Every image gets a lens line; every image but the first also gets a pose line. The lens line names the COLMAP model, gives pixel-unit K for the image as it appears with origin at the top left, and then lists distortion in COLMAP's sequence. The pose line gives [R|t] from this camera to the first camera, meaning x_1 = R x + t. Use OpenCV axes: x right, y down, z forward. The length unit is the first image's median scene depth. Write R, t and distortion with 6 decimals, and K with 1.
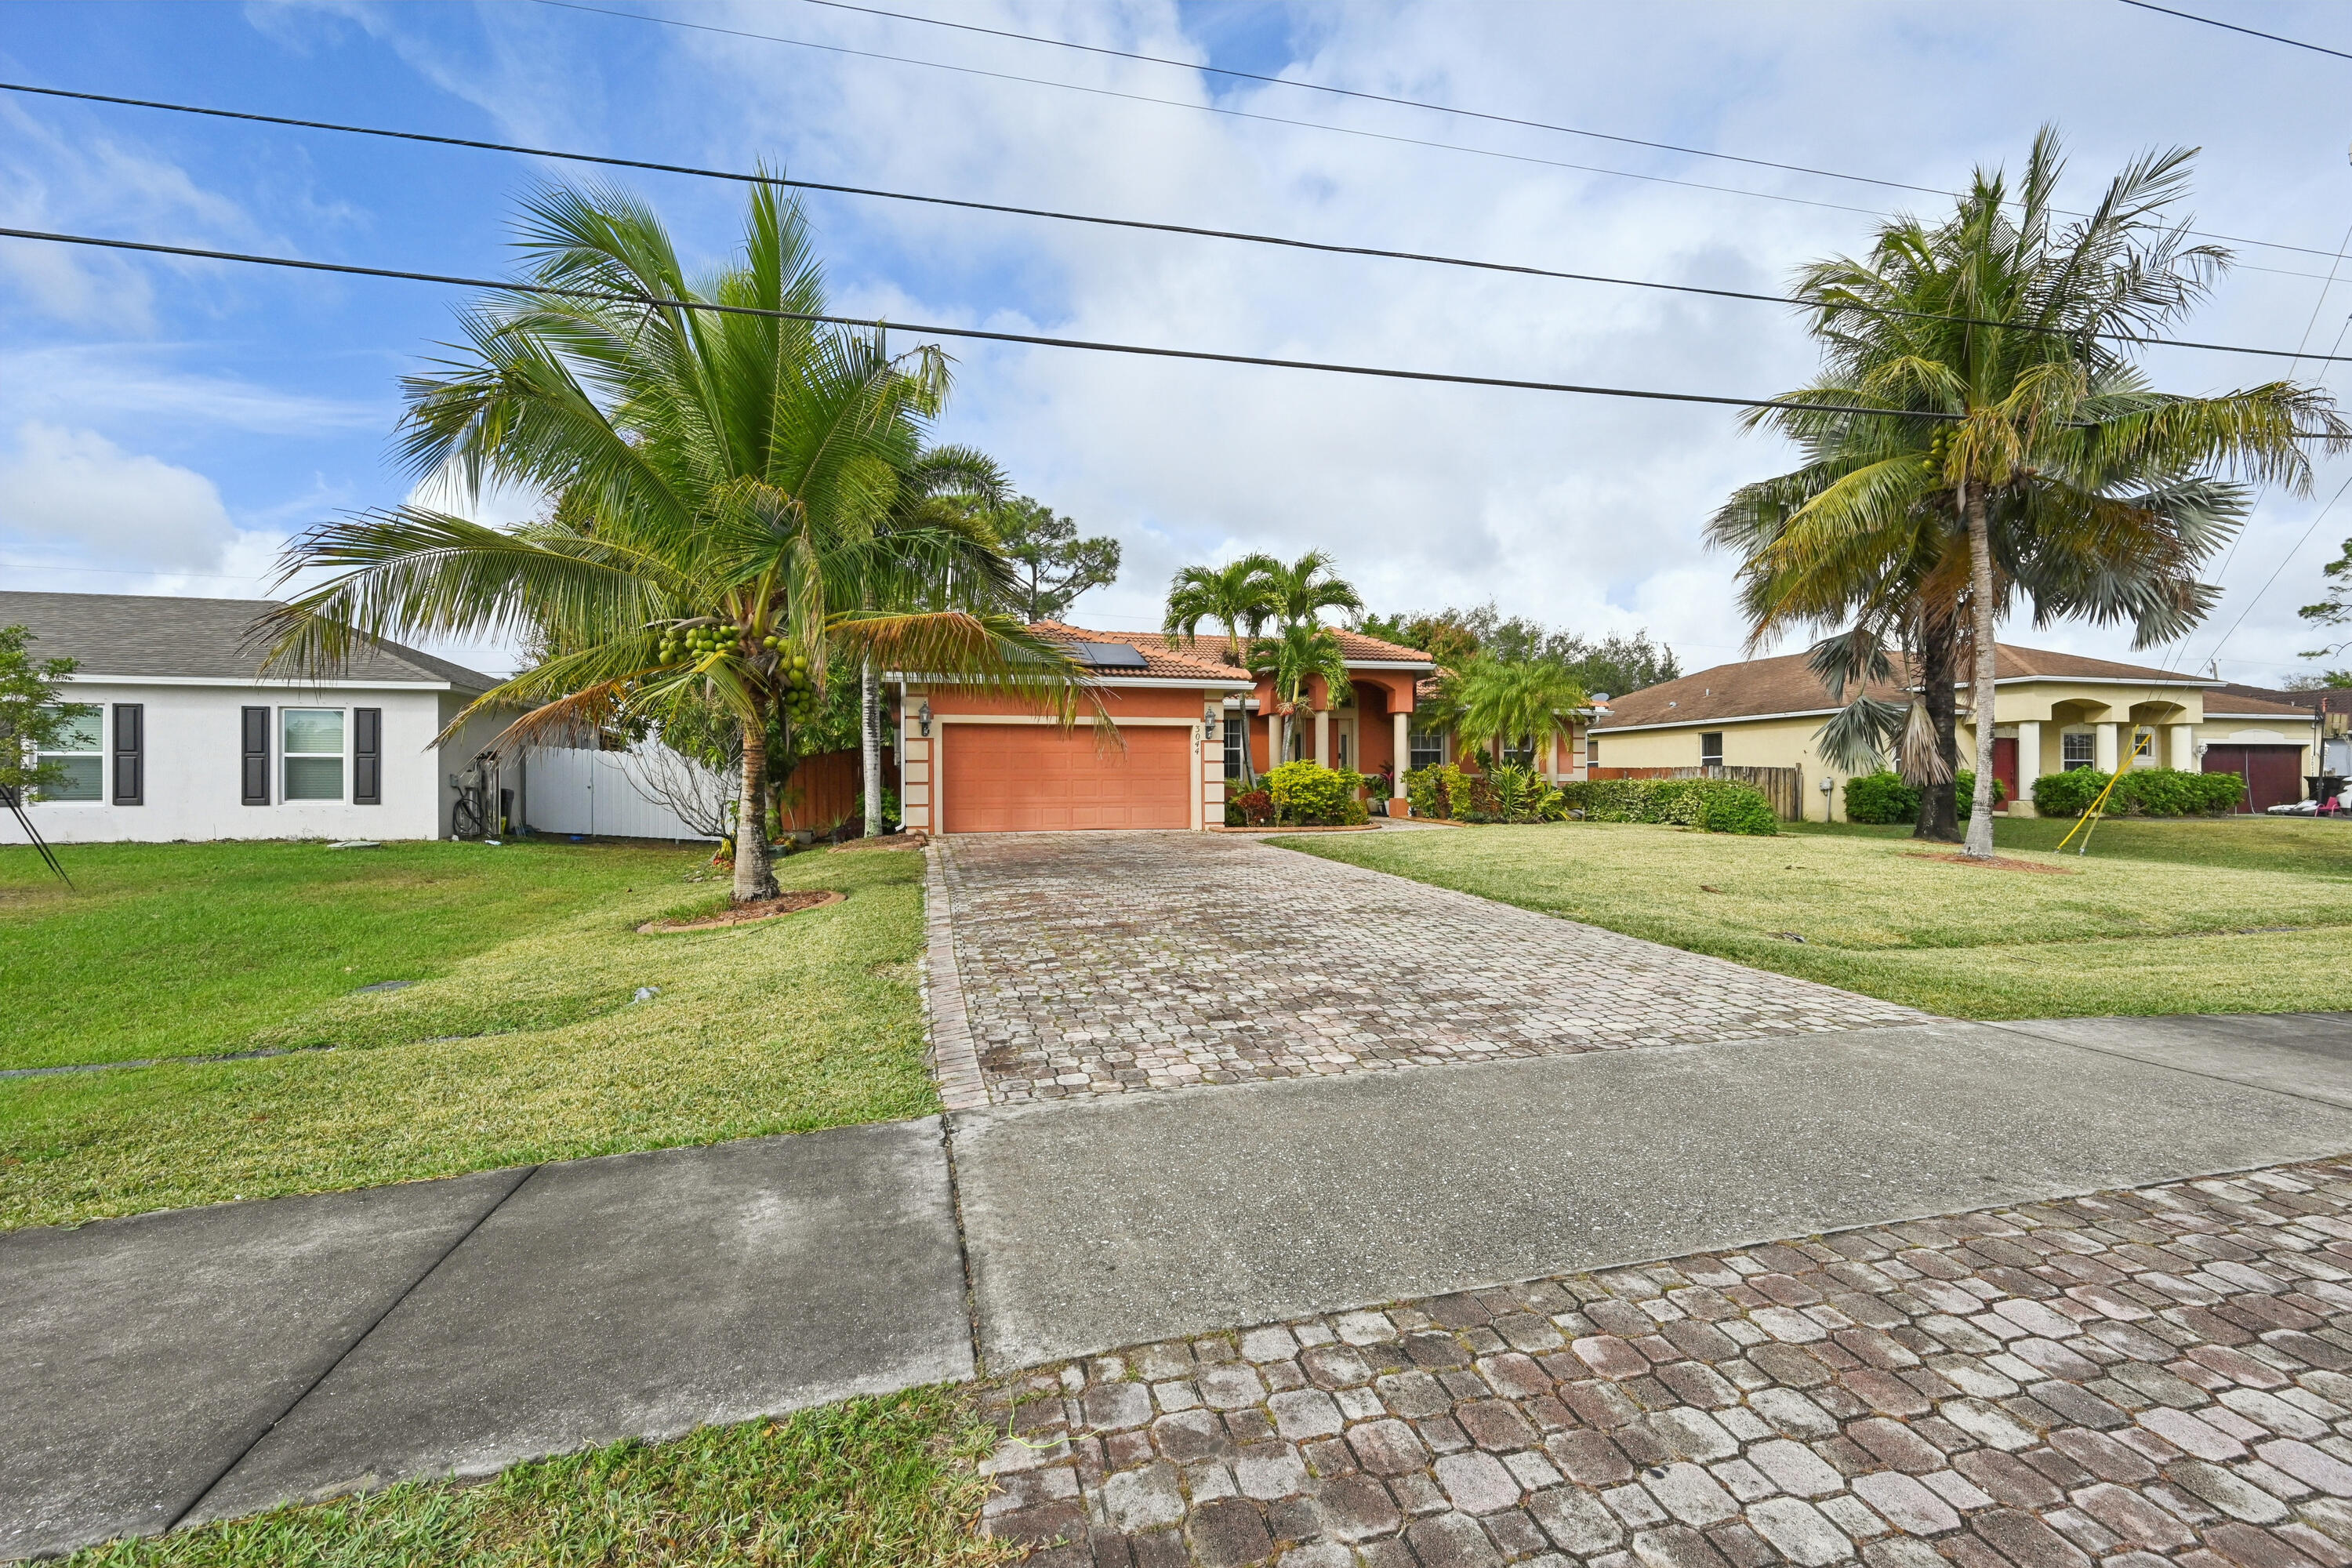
lens RADIAL K [[1042.9, 0, 1176.0], [0, 1042.9, 784.0], [0, 0, 1]] dist [0.000132, -0.000003]
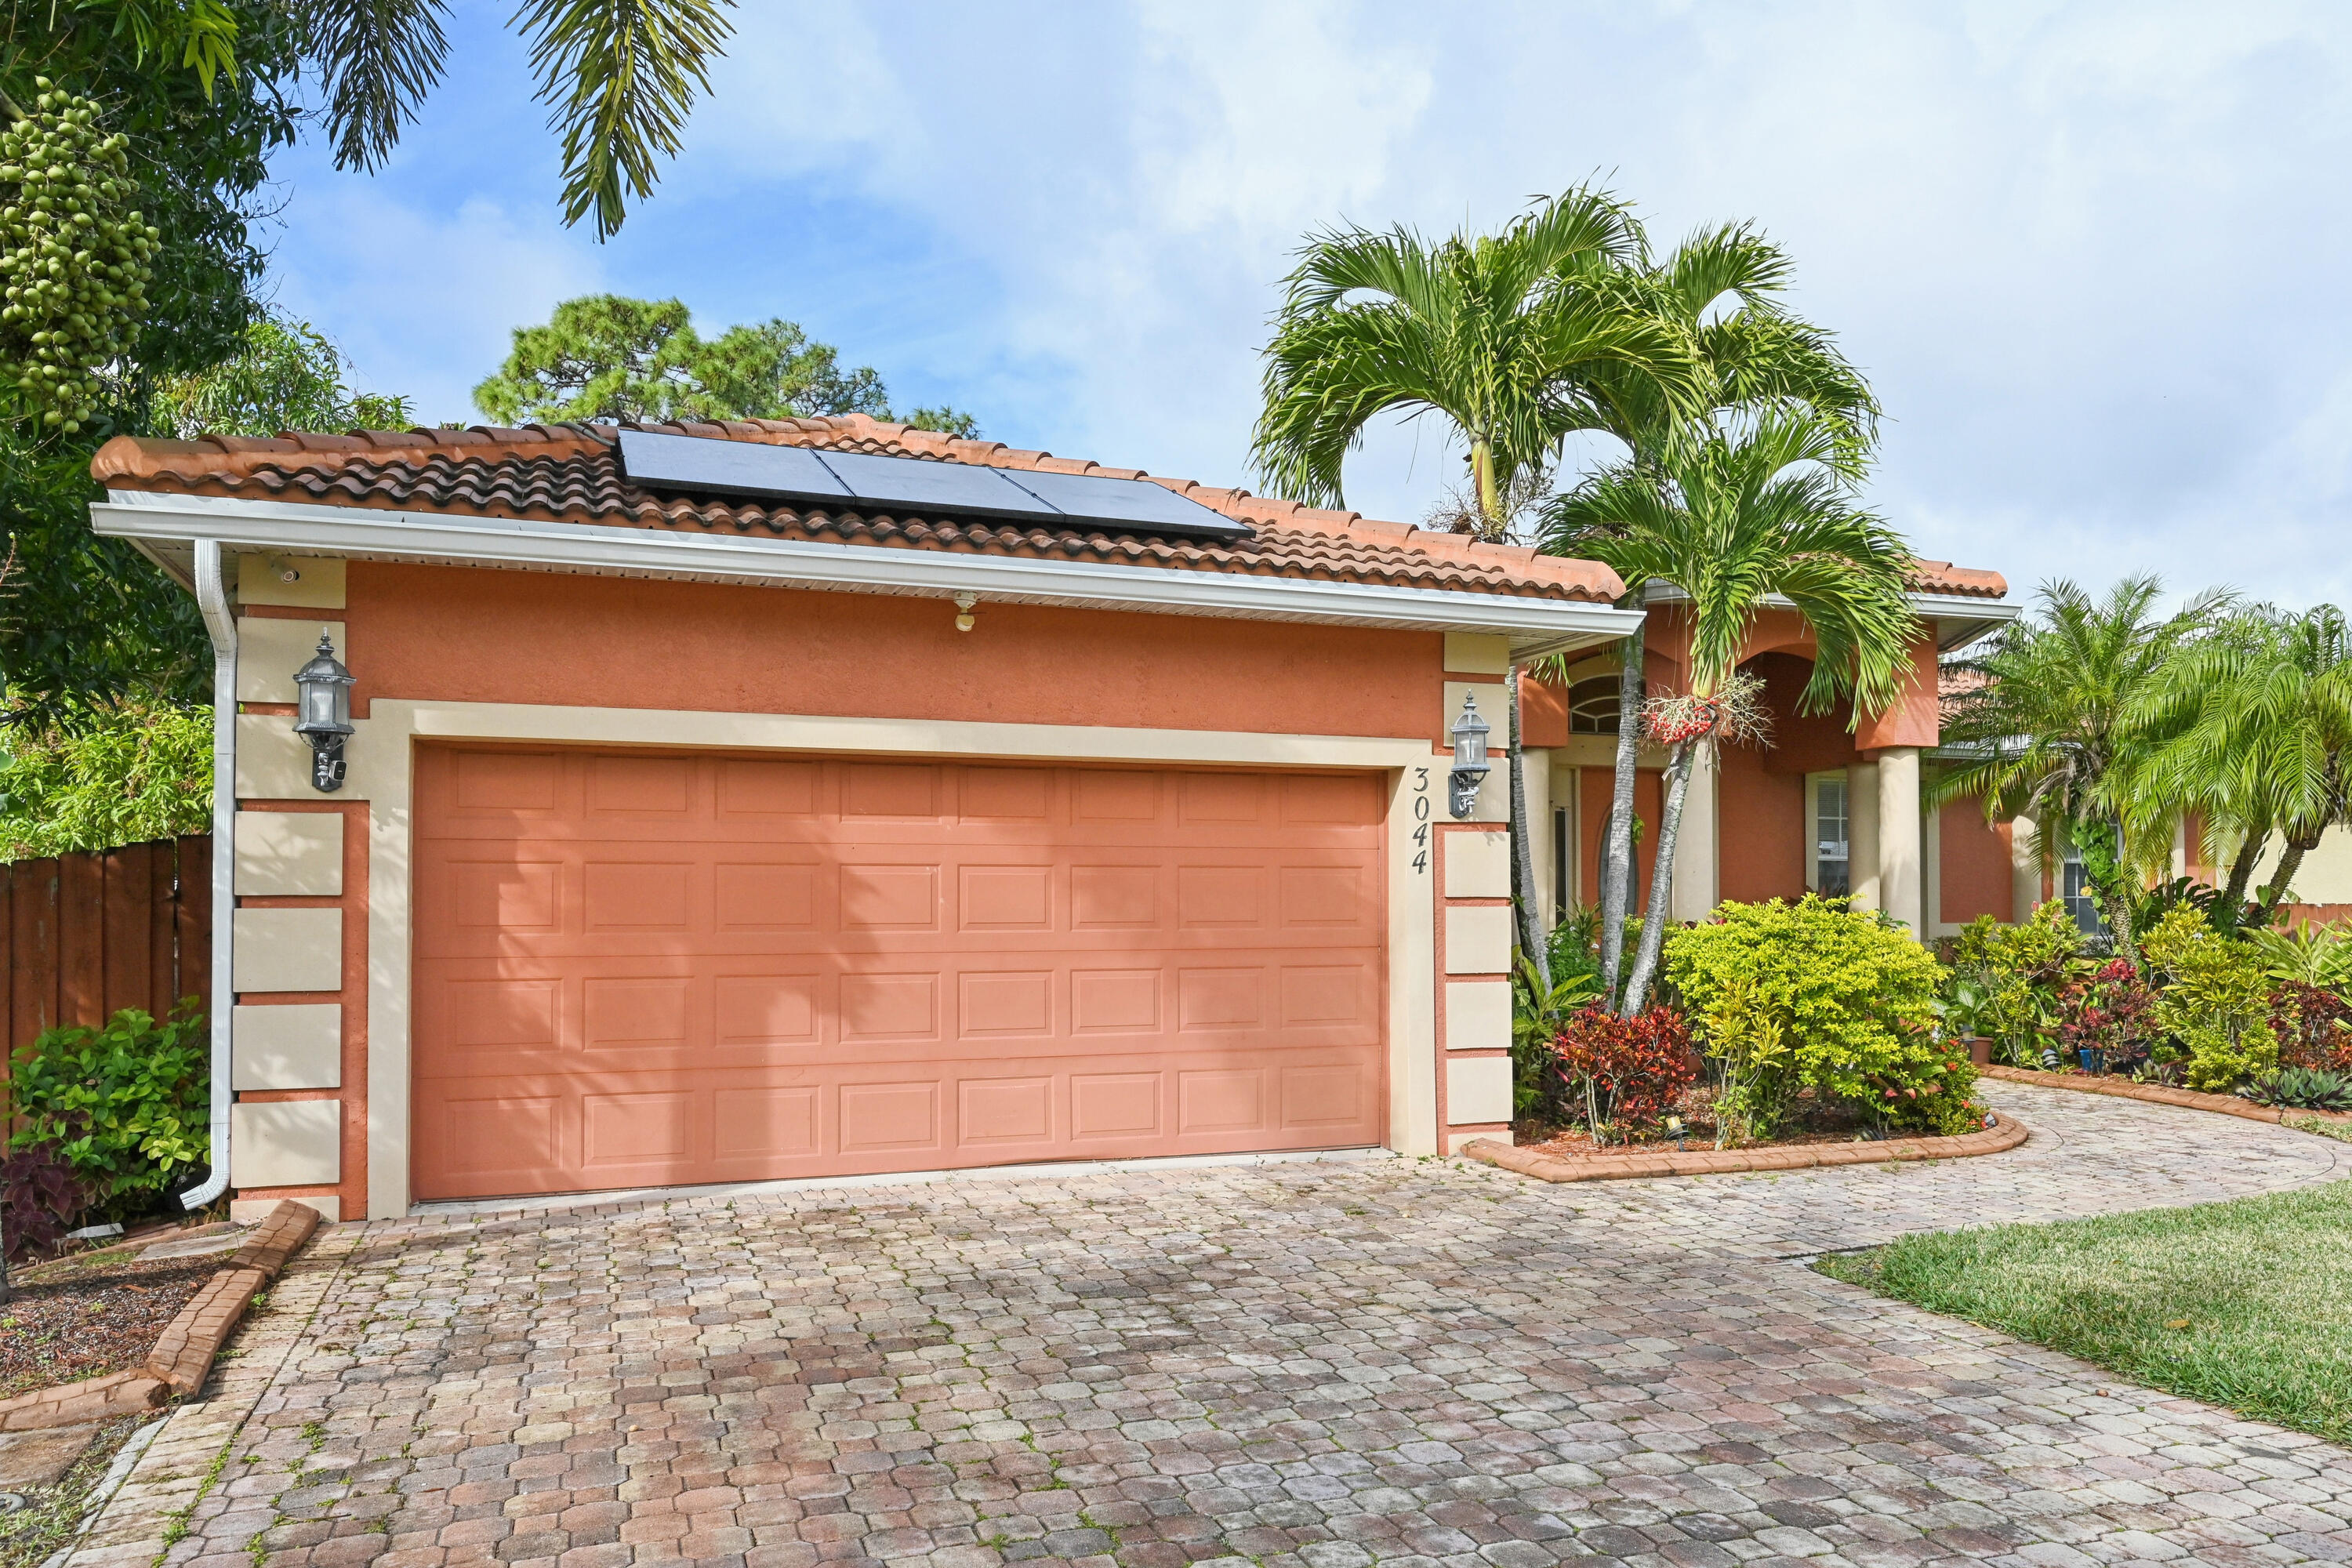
lens RADIAL K [[1579.6, 0, 1176.4], [0, 1579.6, 868.9], [0, 0, 1]] dist [-0.001054, -0.000218]
pose [[0.994536, 0.006197, 0.104212, -0.084962], [-0.004368, 0.999833, -0.017771, -0.021968], [-0.104304, 0.017218, 0.994396, 0.596474]]
